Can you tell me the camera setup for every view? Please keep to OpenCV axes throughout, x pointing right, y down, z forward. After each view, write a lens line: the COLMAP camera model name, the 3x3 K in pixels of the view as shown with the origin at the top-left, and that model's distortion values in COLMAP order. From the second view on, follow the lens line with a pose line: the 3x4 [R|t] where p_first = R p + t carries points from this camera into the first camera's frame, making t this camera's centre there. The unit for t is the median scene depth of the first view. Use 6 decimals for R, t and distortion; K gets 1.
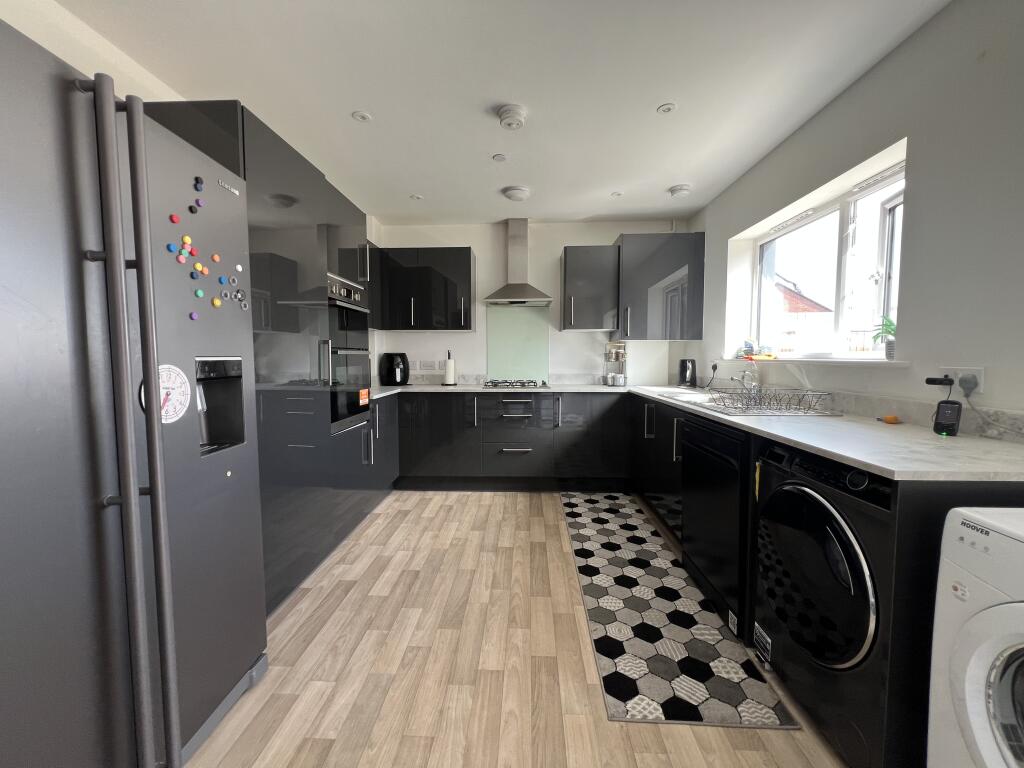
lens RADIAL K [[409.4, 0, 507.1], [0, 409.4, 380.6], [0, 0, 1]] dist [-0.003540, 0.000299]
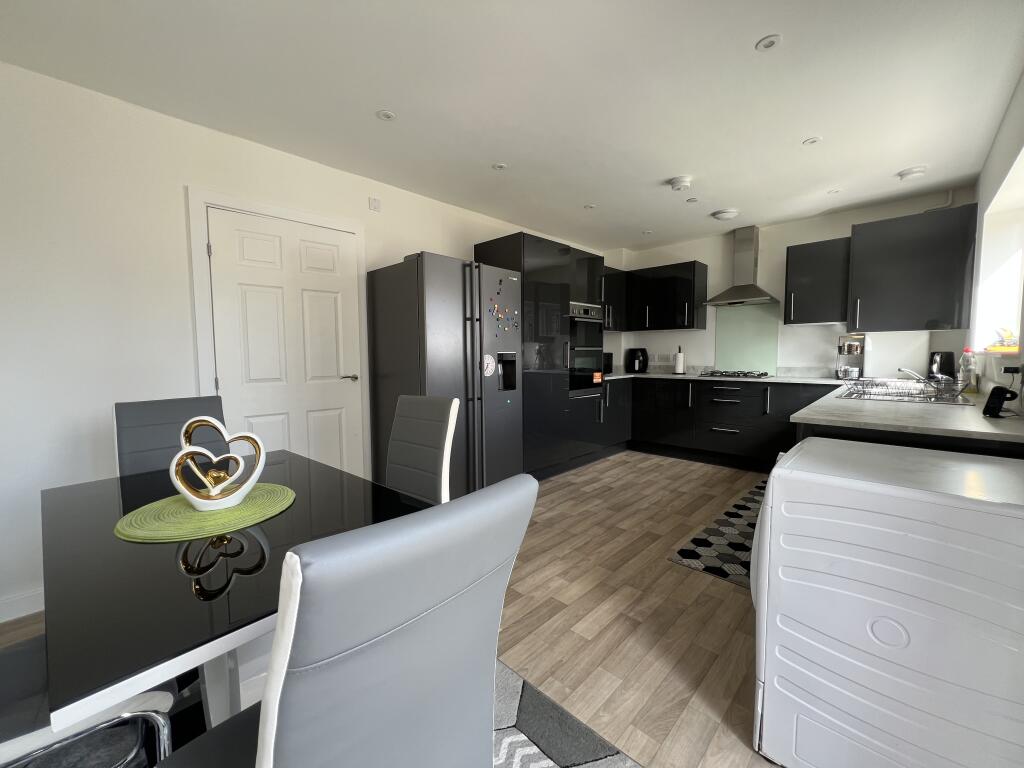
lens RADIAL K [[409.4, 0, 509.7], [0, 409.4, 379.7], [0, 0, 1]] dist [-0.003540, 0.000299]
pose [[0.746505, 0.038334, -0.664275, 0.453395], [-0.032154, 0.999251, 0.021530, 0.027332], [0.664603, 0.005287, 0.747178, -0.388205]]
